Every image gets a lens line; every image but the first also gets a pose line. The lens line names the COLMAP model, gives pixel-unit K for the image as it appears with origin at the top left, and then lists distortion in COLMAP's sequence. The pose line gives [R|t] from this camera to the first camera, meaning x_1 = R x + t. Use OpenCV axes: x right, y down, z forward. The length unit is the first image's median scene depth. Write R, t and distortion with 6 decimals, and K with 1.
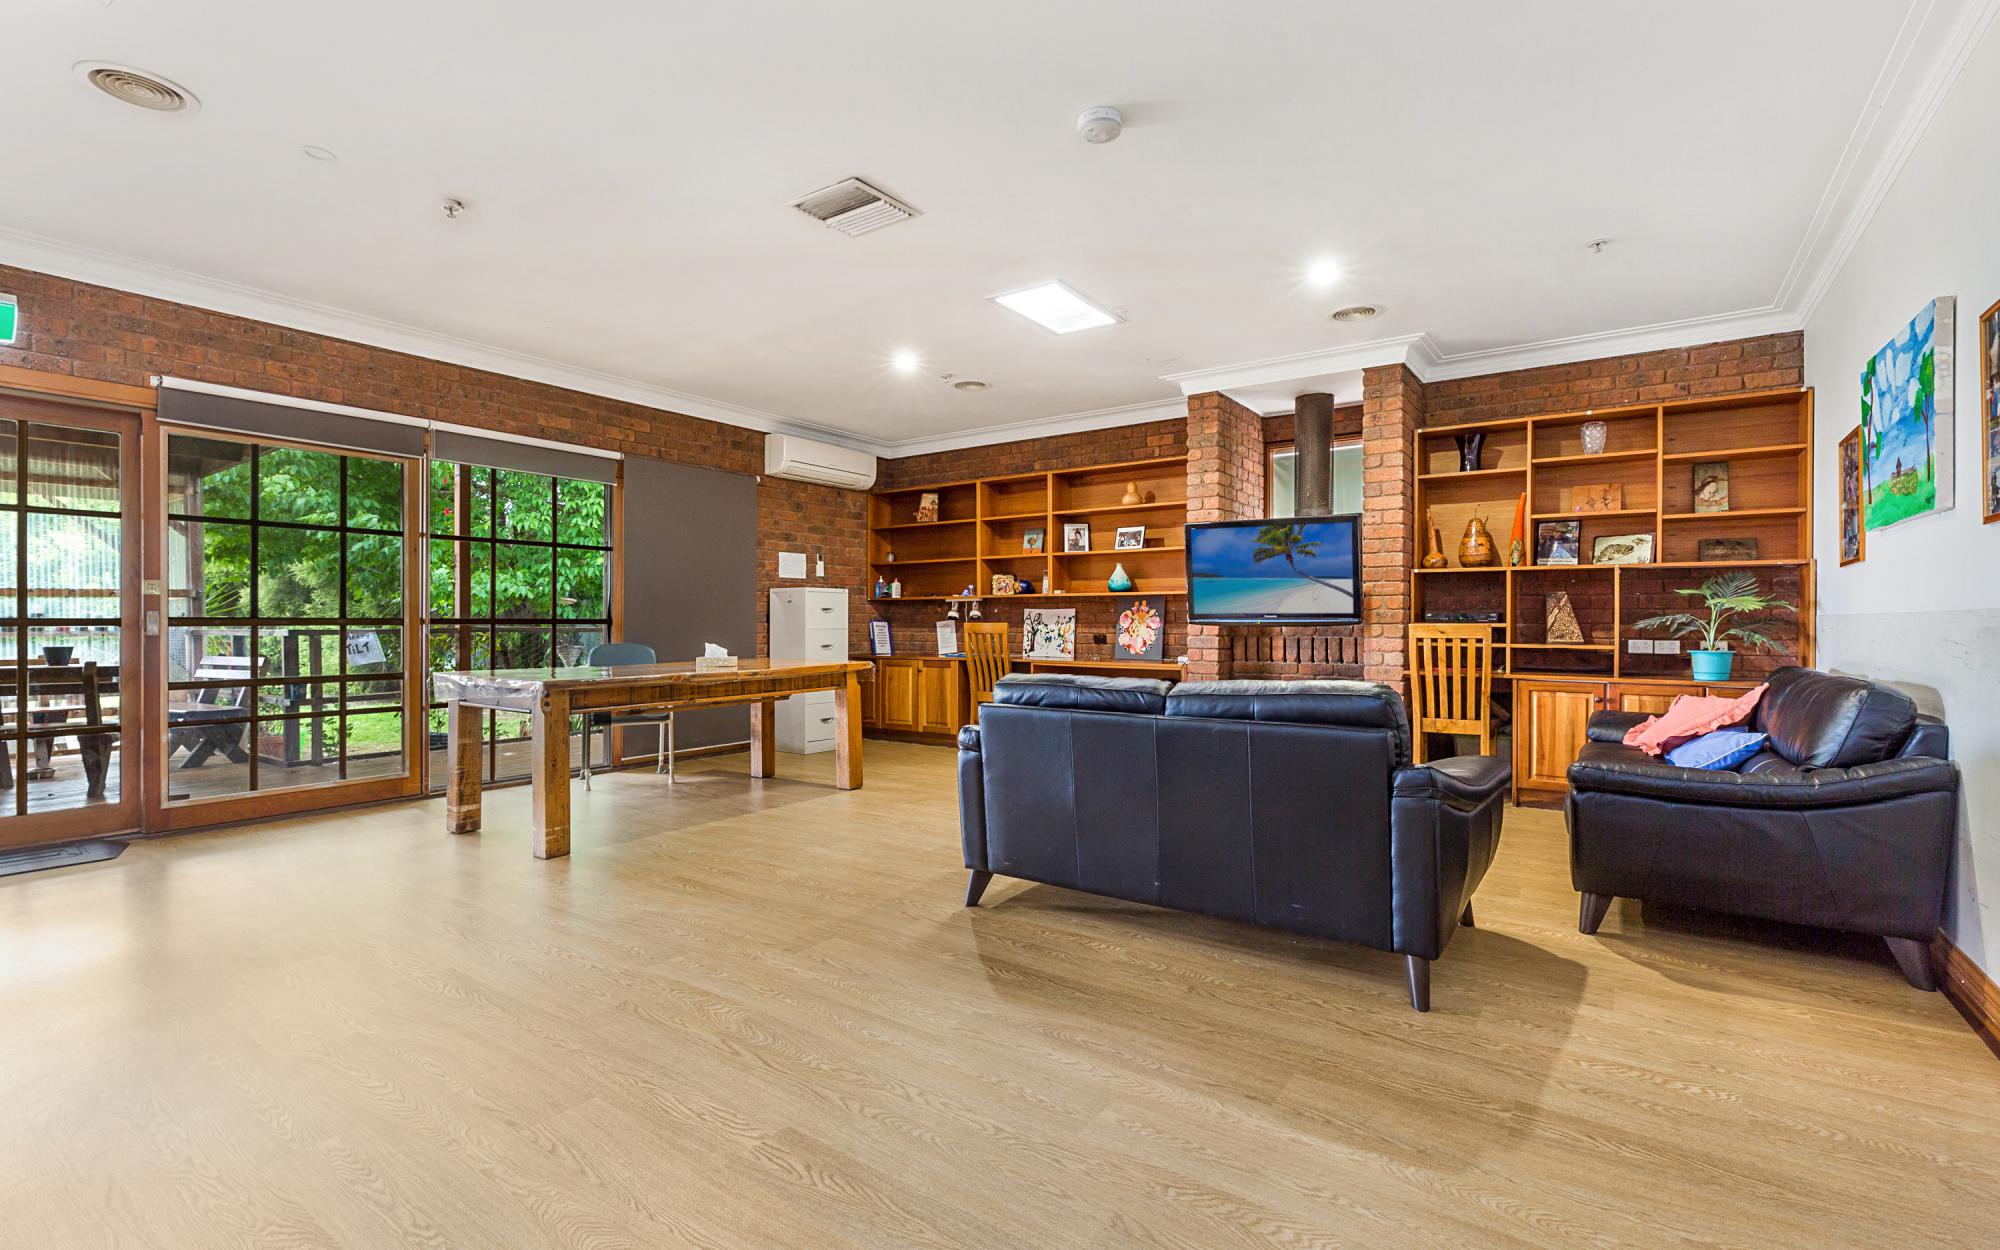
lens RADIAL K [[916.1, 0, 999.5], [0, 916.1, 620.1], [0, 0, 1]] dist [0.000143, 0.000045]
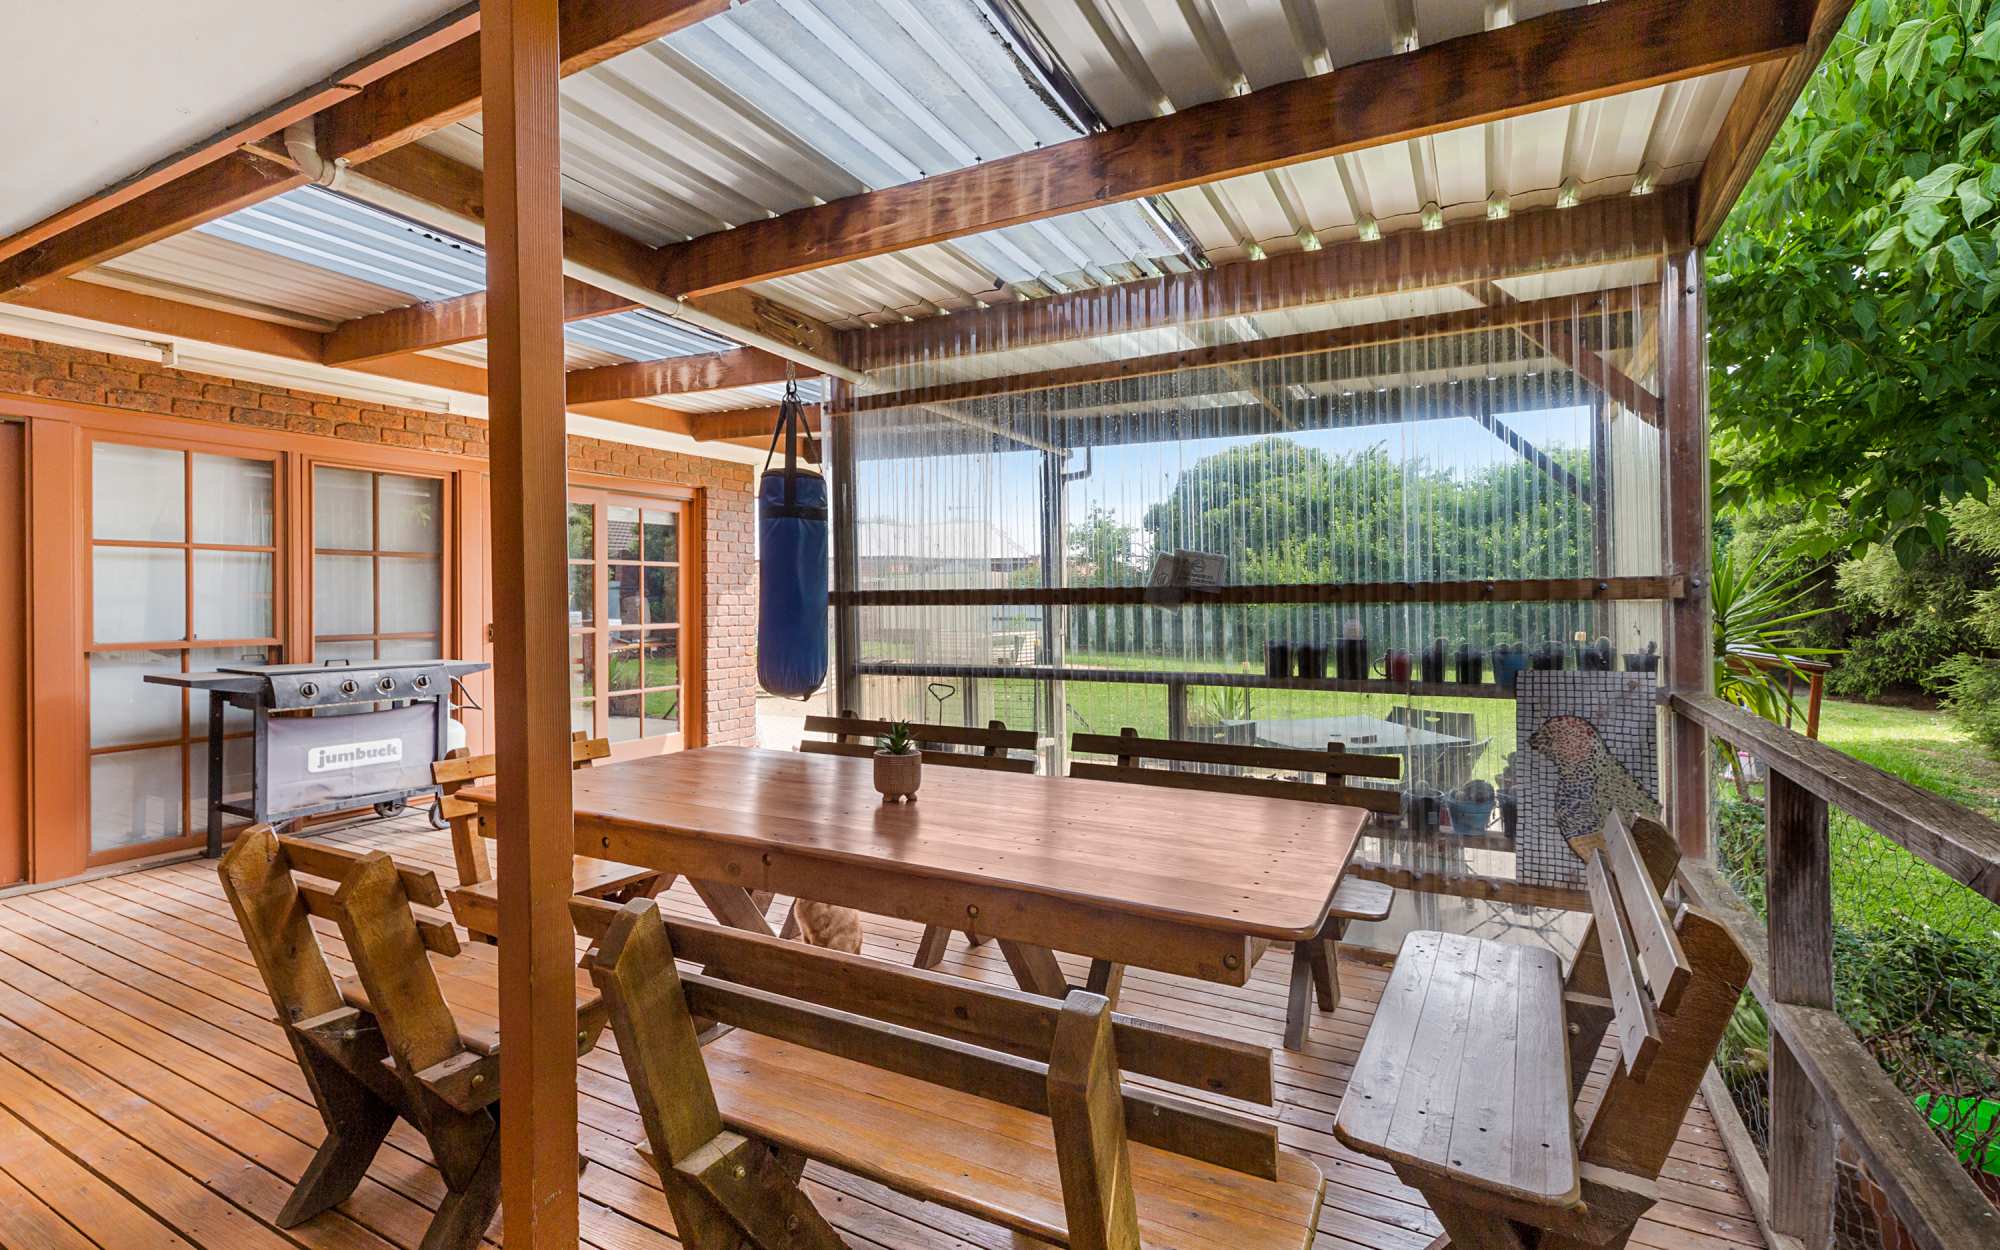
lens RADIAL K [[916.1, 0, 1000.6], [0, 916.1, 617.7], [0, 0, 1]] dist [0.000143, 0.000045]
pose [[0.114698, 0.002261, -0.993398, -0.568026], [-0.003342, 0.999993, 0.001890, -0.017543], [0.993395, 0.003103, 0.114704, 0.708446]]
